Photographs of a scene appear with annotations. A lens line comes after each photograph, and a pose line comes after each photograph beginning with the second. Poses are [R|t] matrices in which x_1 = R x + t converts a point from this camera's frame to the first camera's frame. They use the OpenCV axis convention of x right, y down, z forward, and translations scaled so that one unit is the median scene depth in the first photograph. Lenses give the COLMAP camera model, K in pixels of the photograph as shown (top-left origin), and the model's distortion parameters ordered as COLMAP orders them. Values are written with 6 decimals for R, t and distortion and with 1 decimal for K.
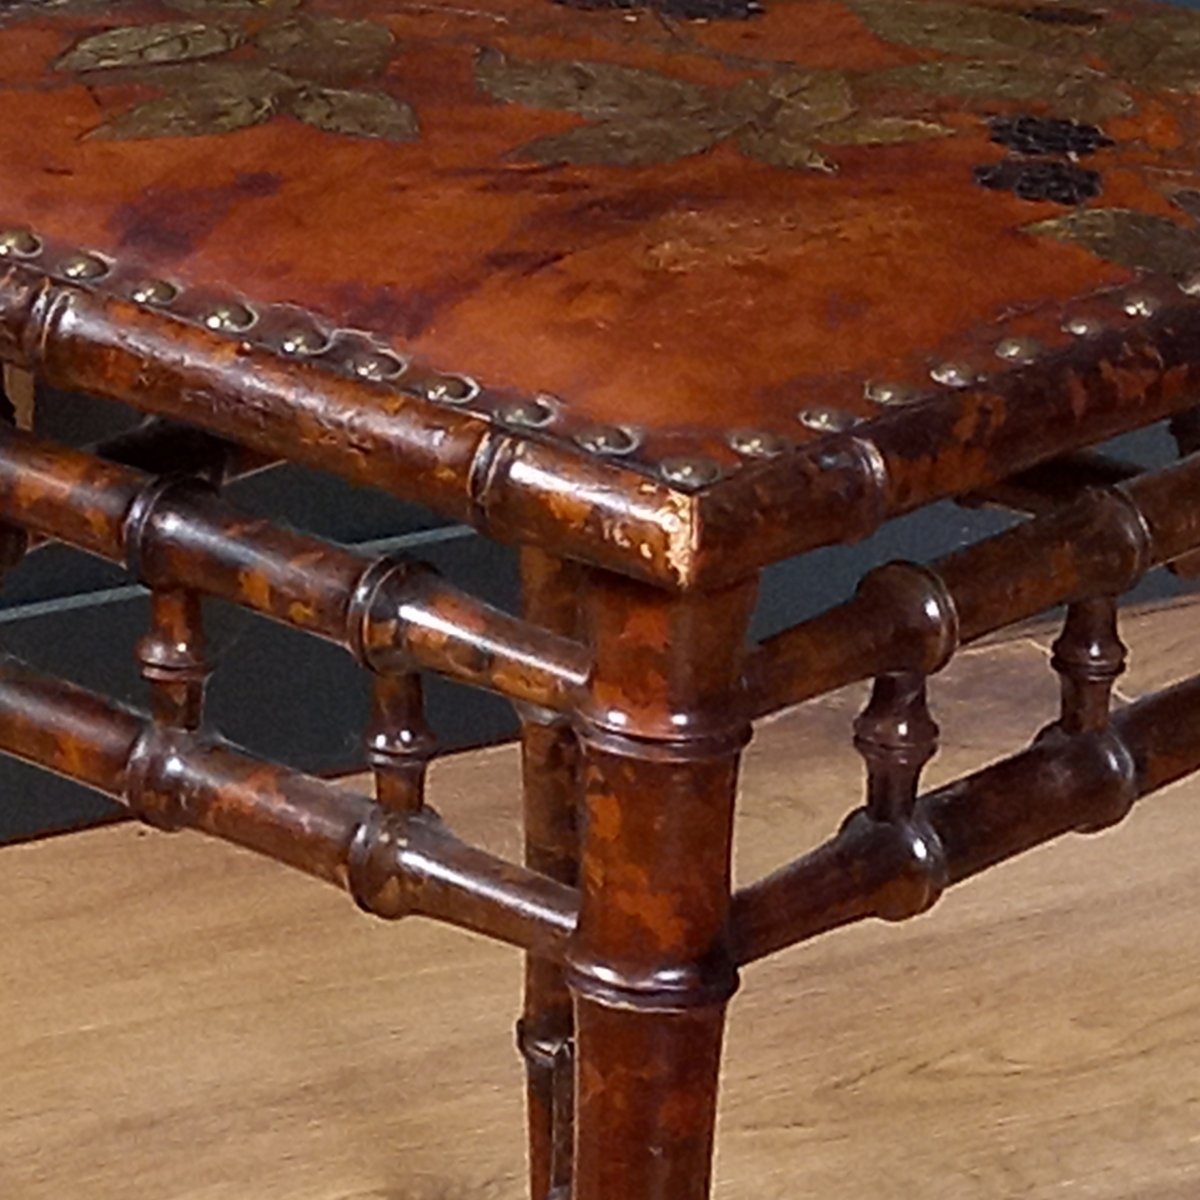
lens RADIAL K [[6070.2, 0, 600.0], [0, 6070.2, 600.0], [0, 0, 1]] dist [0.209879, -4.247333]
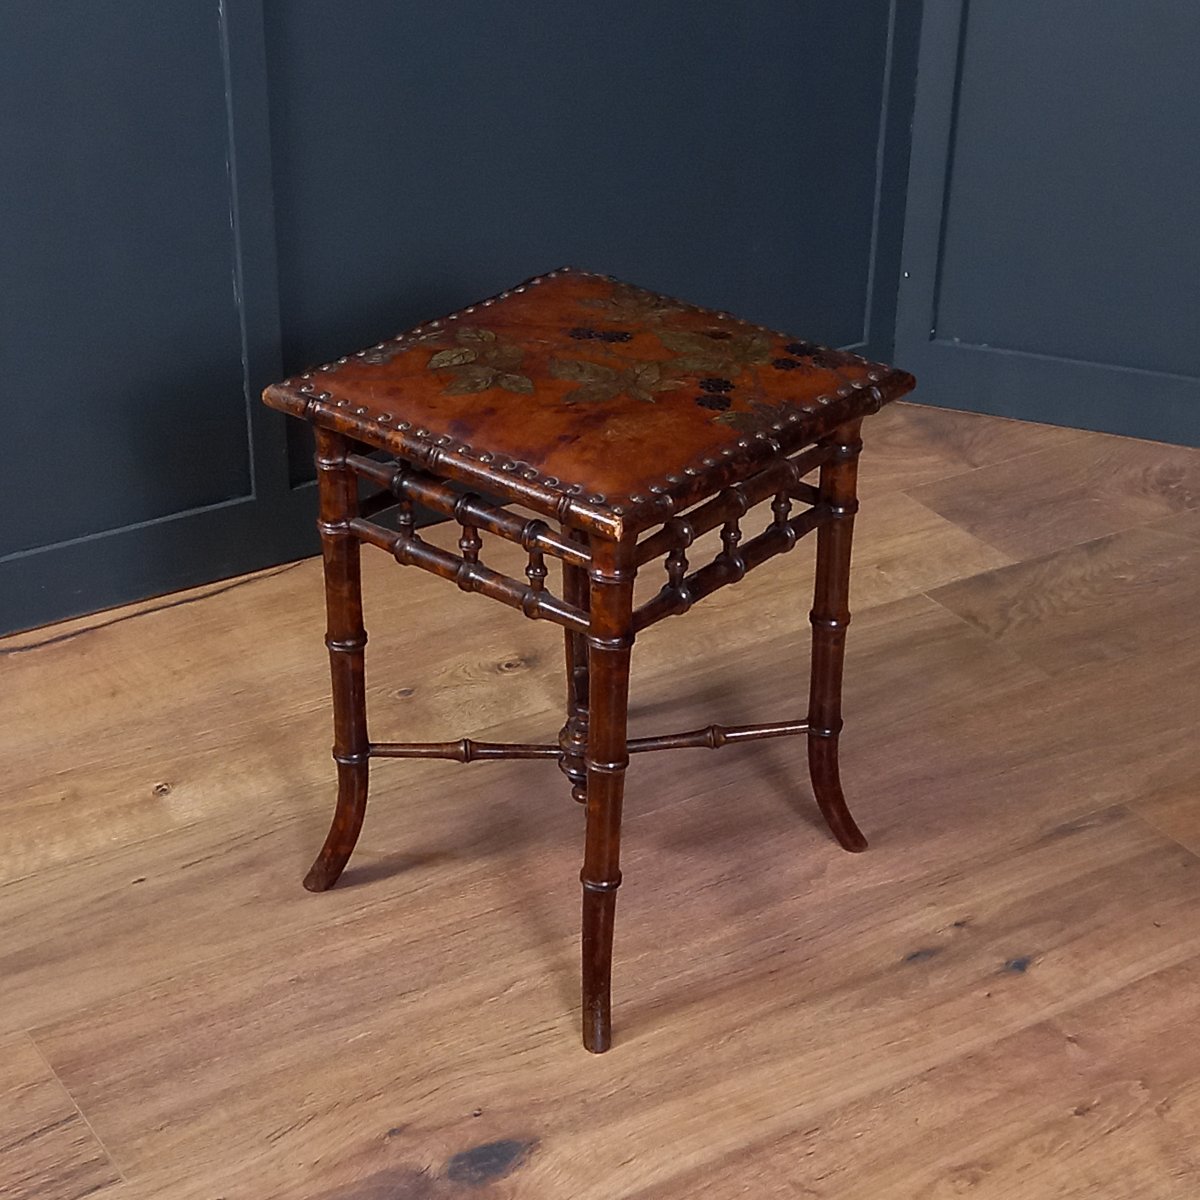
lens RADIAL K [[2365.5, 0, 600.0], [0, 2365.5, 600.0], [0, 0, 1]] dist [0.092556, 0.071770]
pose [[0.999383, -0.028664, 0.020282, -0.024433], [0.025891, 0.991720, 0.125785, -0.131586], [-0.023720, -0.125182, 0.991850, -0.368290]]
